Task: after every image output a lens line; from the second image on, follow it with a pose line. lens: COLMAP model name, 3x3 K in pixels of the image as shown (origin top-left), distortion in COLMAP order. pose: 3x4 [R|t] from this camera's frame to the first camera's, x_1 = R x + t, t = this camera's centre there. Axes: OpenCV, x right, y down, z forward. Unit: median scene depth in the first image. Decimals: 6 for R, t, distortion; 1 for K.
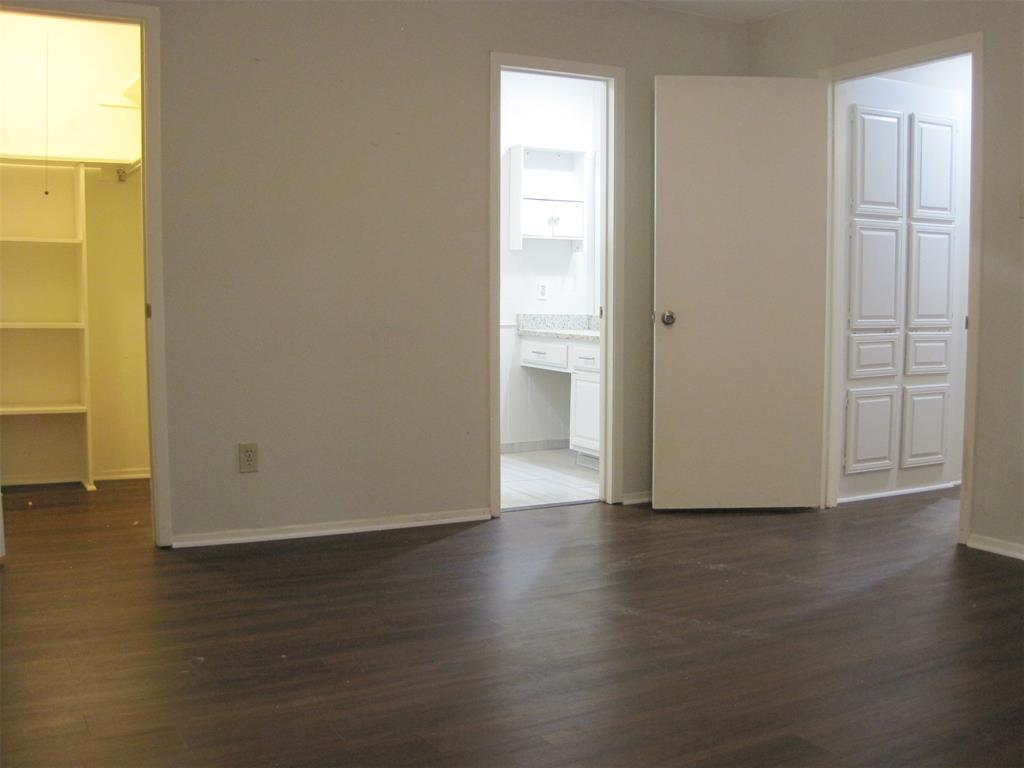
lens RADIAL K [[1052.2, 0, 512.2], [0, 1052.2, 385.1], [0, 0, 1]] dist [-0.127792, 0.000000]
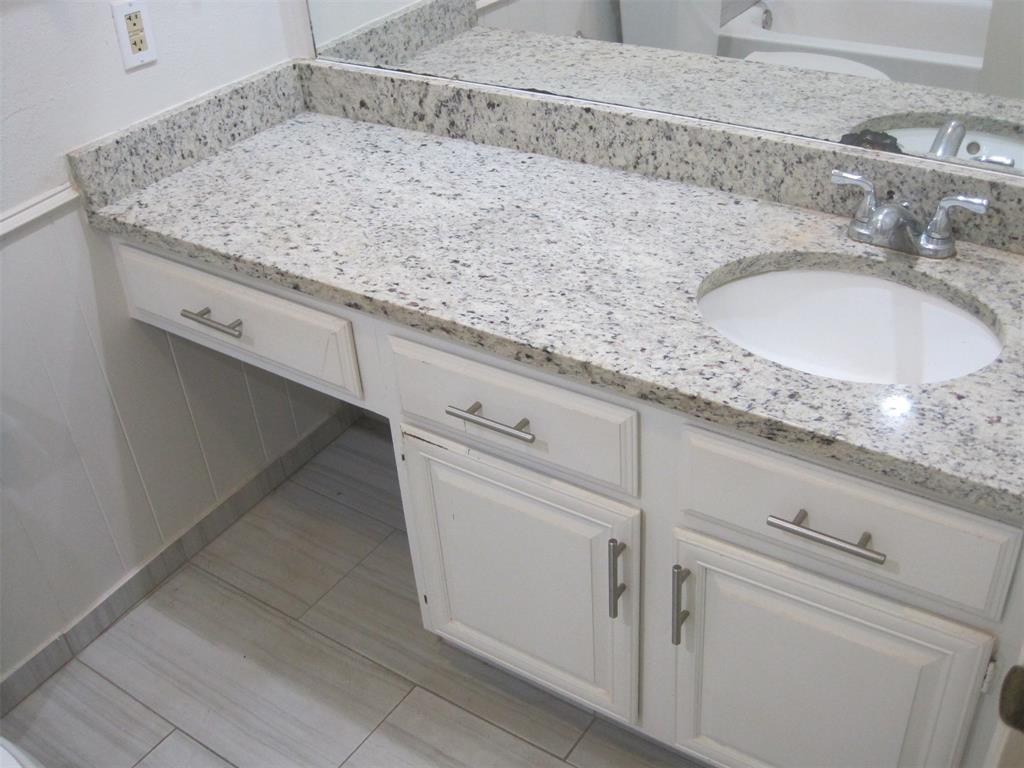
lens RADIAL K [[1052.2, 0, 512.1], [0, 1052.2, 383.7], [0, 0, 1]] dist [-0.127792, 0.000000]
pose [[0.888374, -0.313121, 0.335779, 0.000150], [0.115646, 0.860381, 0.496358, -0.129649], [-0.444318, -0.402120, 0.800551, 0.720139]]
